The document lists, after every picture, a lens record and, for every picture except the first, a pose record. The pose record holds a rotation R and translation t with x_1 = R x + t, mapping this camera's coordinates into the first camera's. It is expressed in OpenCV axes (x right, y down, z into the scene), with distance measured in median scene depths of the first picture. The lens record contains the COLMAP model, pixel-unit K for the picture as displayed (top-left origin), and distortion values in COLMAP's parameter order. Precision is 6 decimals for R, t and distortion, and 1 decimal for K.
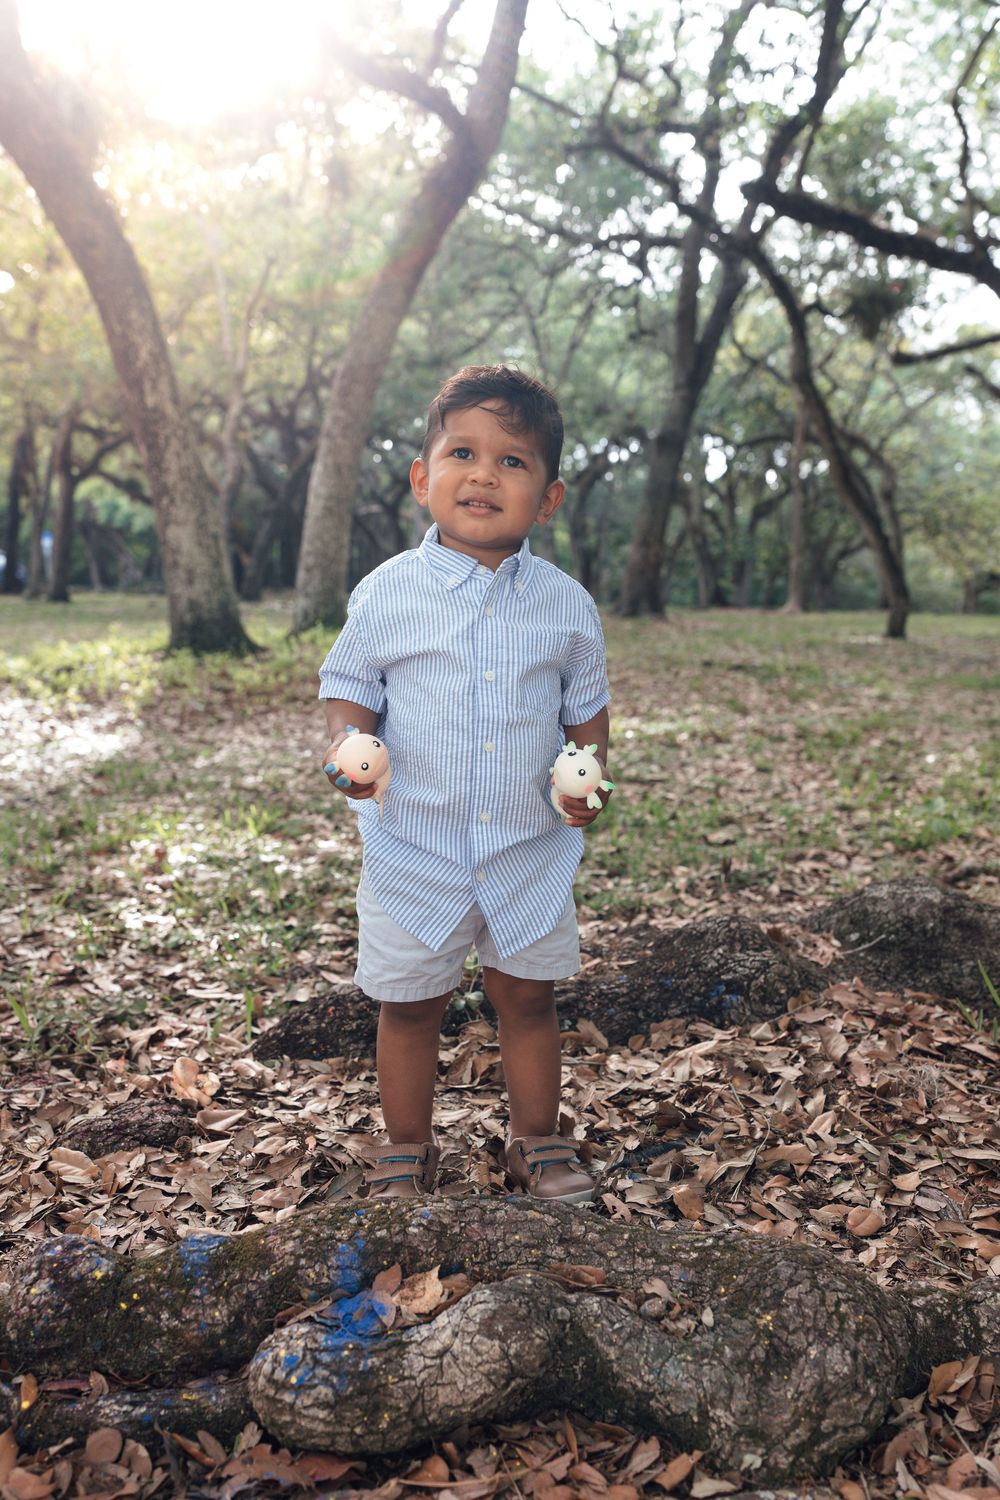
lens RADIAL K [[1040.0, 0, 507.5], [0, 1040.0, 754.1], [0, 0, 1]] dist [0.008788, -0.005539]
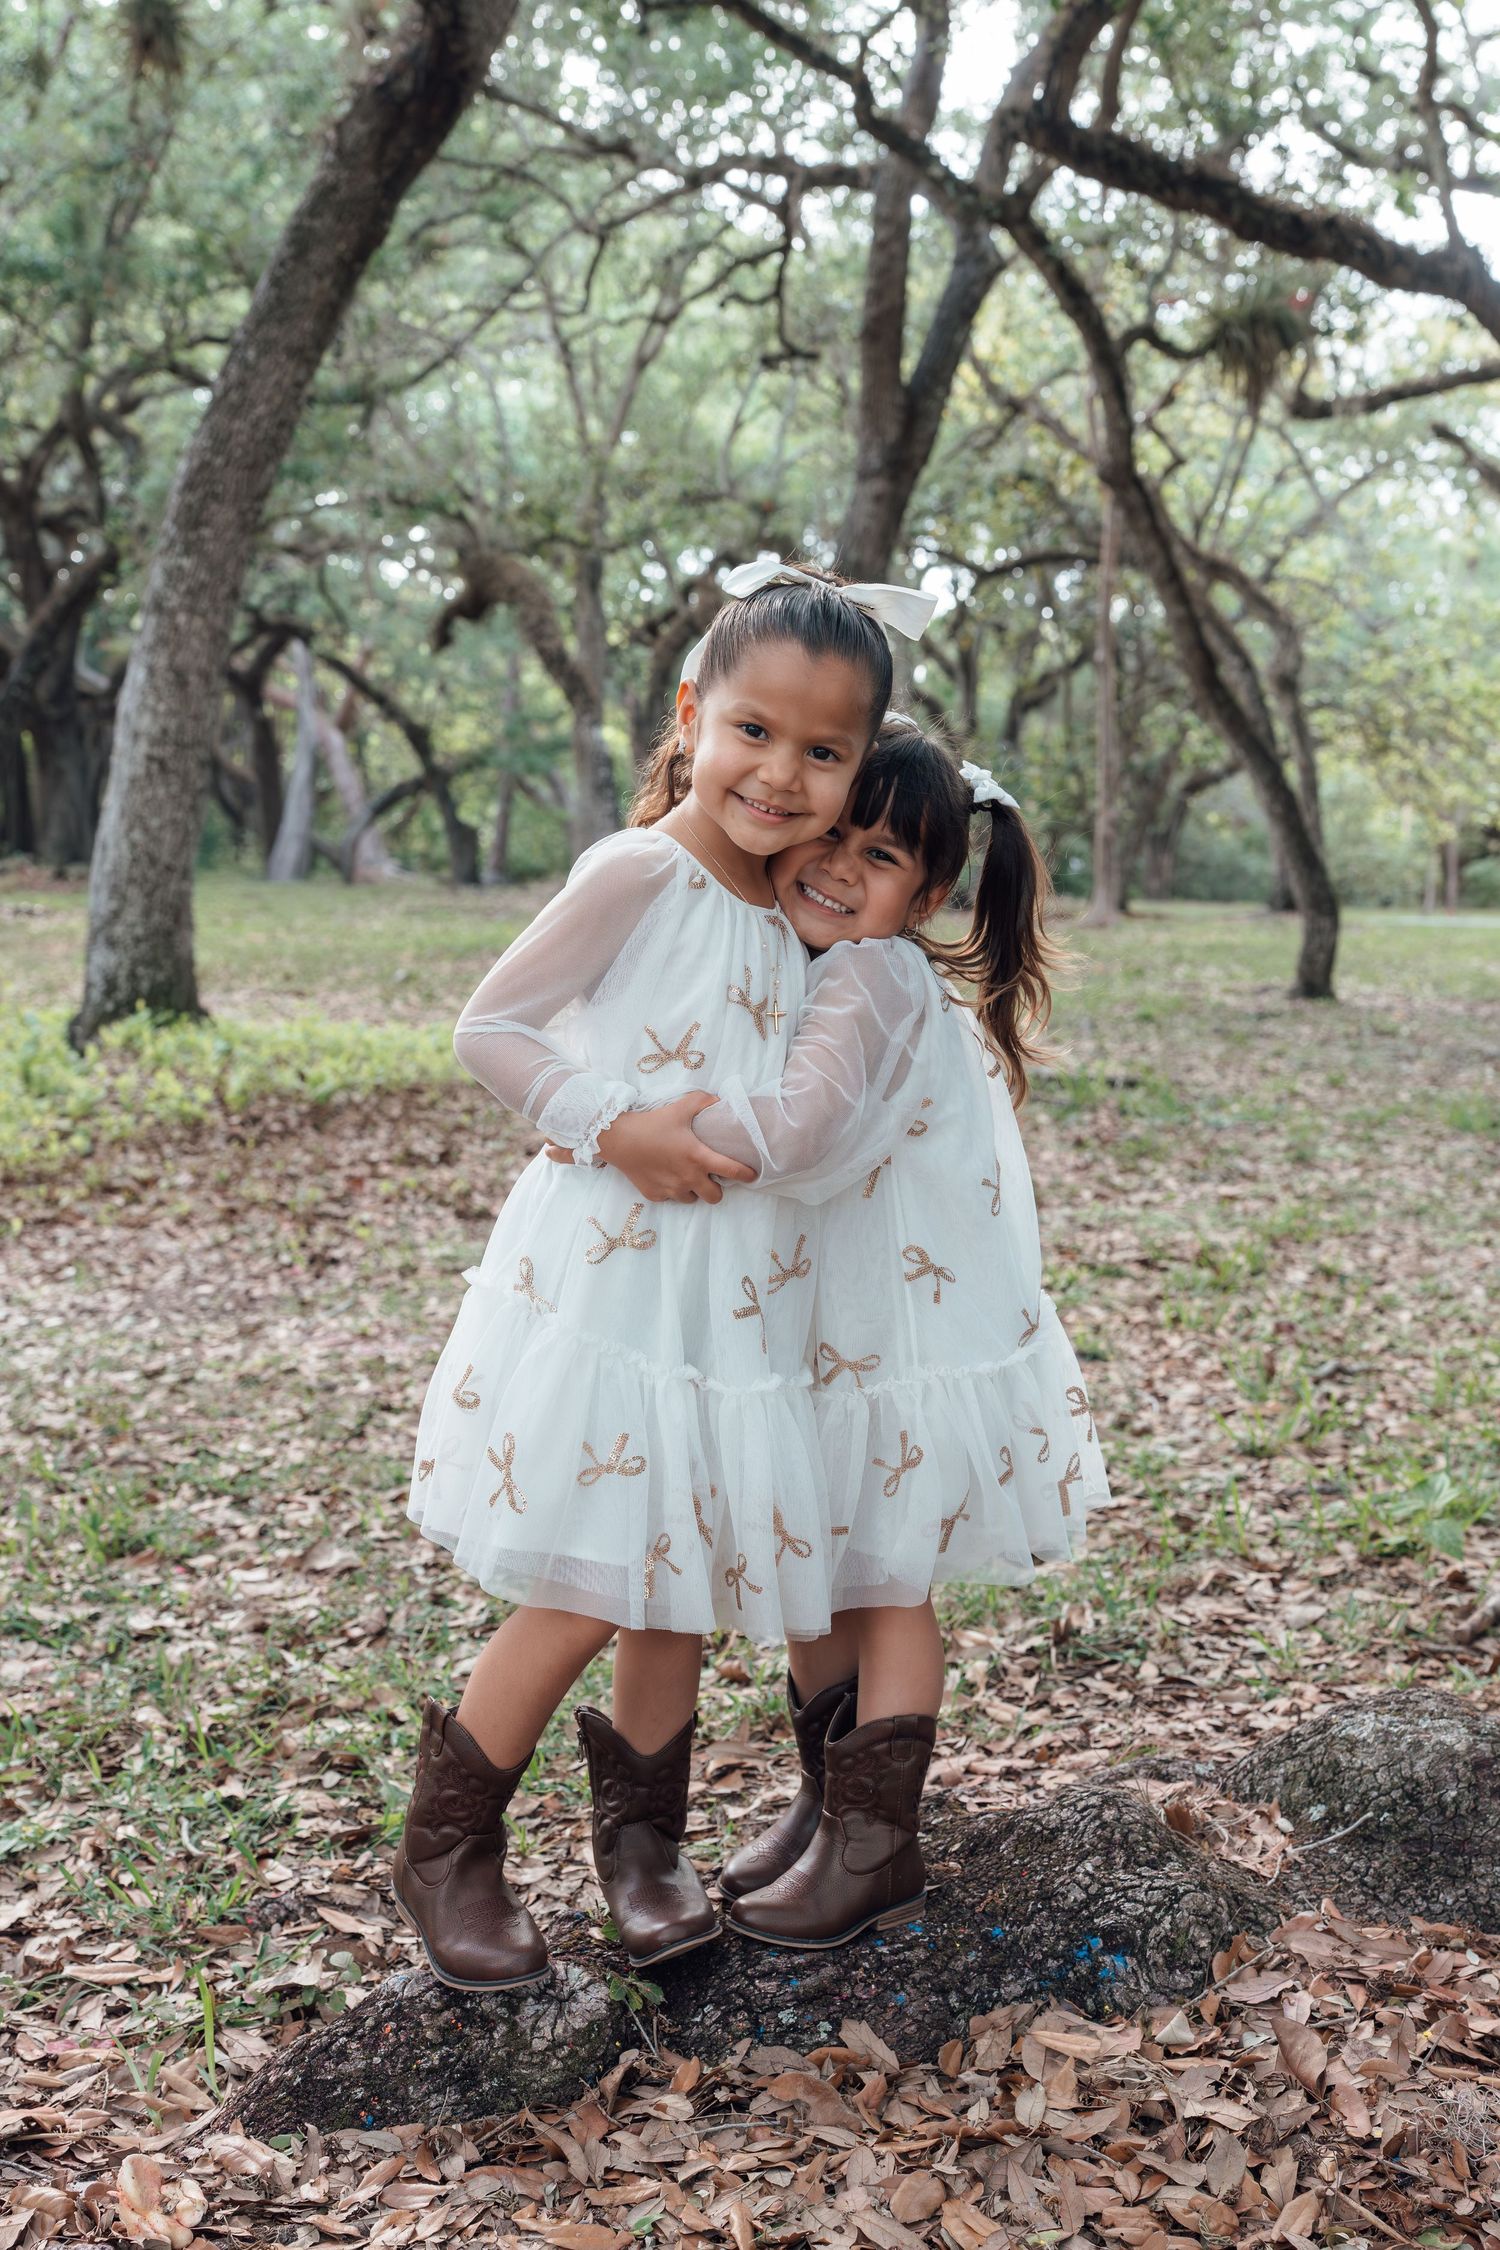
lens RADIAL K [[2233.3, 0, 740.9], [0, 2233.3, 1121.7], [0, 0, 1]] dist [0.005638, 0.000000]
pose [[0.994134, -0.008843, 0.107791, -0.056728], [0.012766, 0.999279, -0.035762, -0.091821], [-0.107397, 0.036928, 0.993530, -0.093113]]
